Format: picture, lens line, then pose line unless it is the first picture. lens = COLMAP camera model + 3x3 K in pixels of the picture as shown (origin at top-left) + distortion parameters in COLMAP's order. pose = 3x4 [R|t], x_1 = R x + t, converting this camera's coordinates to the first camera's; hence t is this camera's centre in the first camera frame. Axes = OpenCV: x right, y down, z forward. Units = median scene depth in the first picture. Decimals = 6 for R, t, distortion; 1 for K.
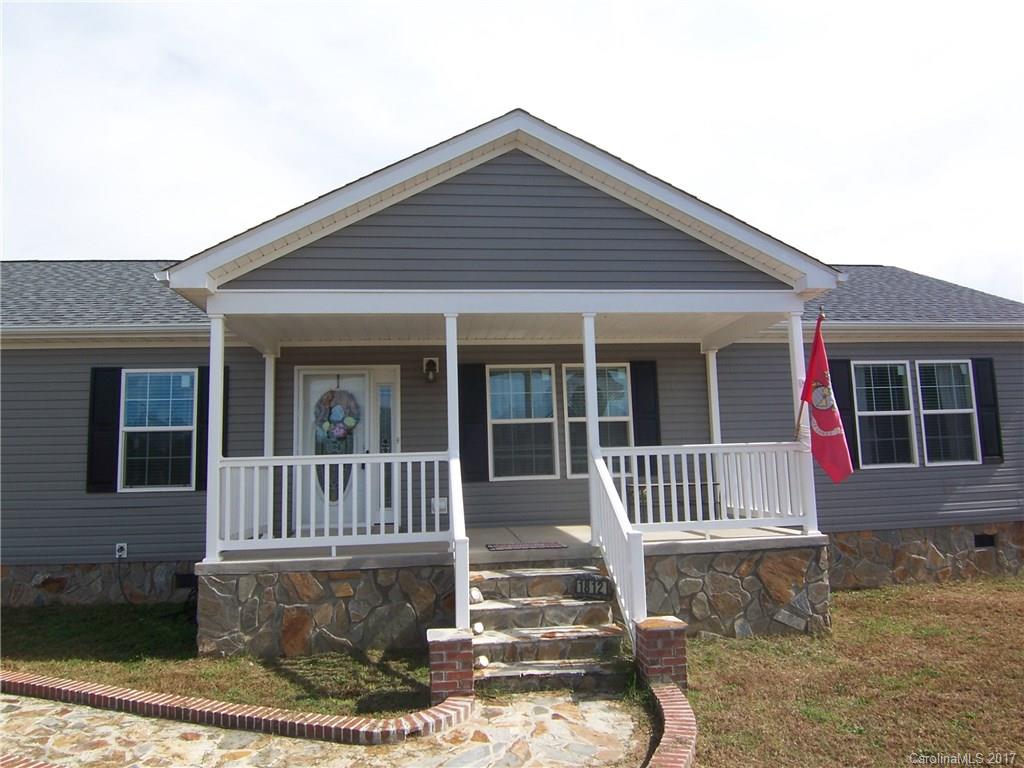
lens RADIAL K [[686.1, 0, 512.0], [0, 686.1, 384.0], [0, 0, 1]] dist [-0.002135, -0.057015]
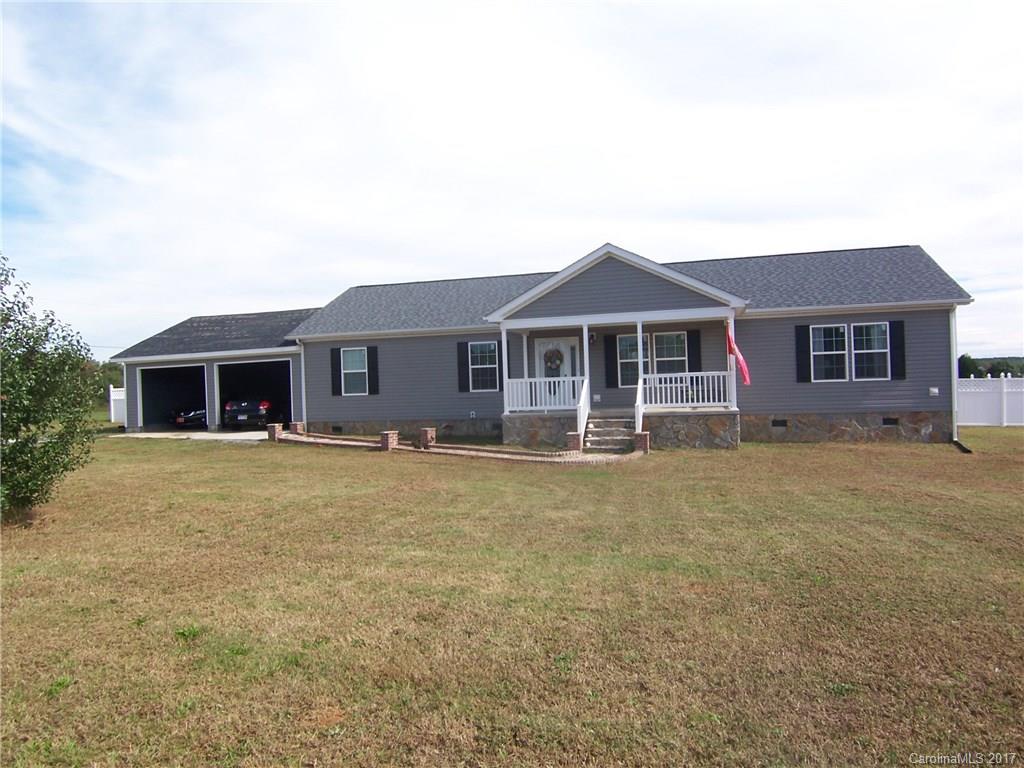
lens RADIAL K [[686.1, 0, 512.0], [0, 686.1, 384.0], [0, 0, 1]] dist [-0.002135, -0.057015]
pose [[0.922290, 0.000194, -0.386499, 0.500388], [0.050649, 0.991316, 0.121360, -0.156606], [0.383166, -0.131504, 0.914271, -1.156370]]
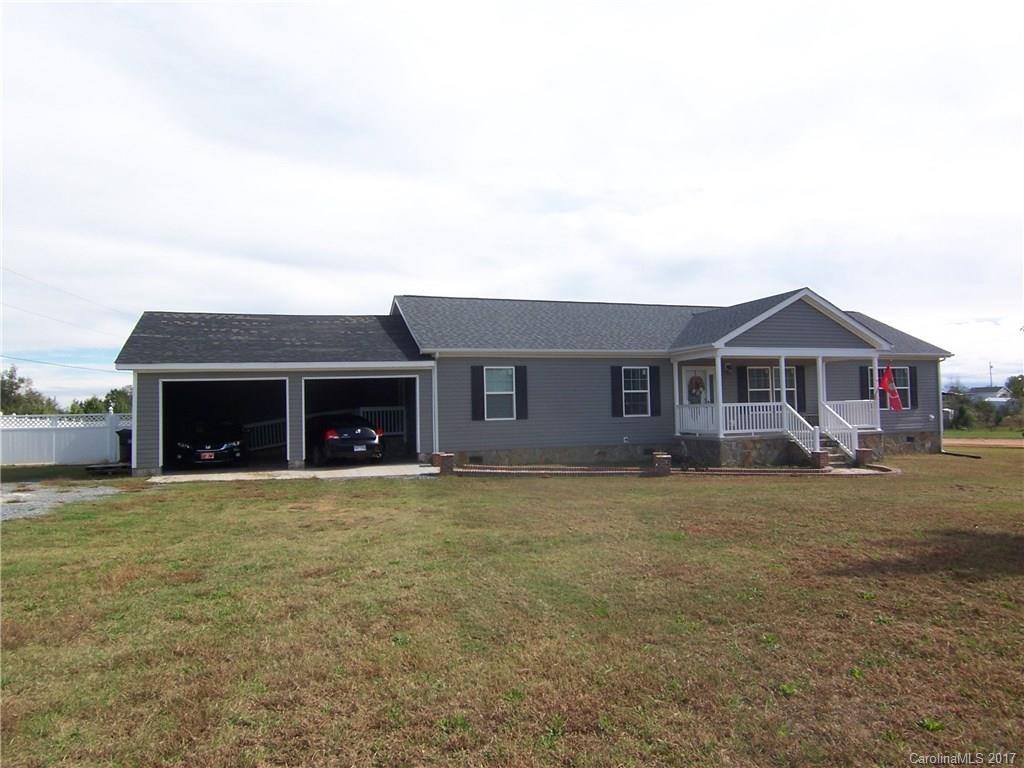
lens RADIAL K [[686.1, 0, 512.0], [0, 686.1, 384.0], [0, 0, 1]] dist [-0.002135, -0.057015]
pose [[0.977174, 0.016110, 0.211831, -1.387600], [-0.032055, 0.996885, 0.072055, -0.117685], [-0.210010, -0.077200, 0.974647, -1.235817]]
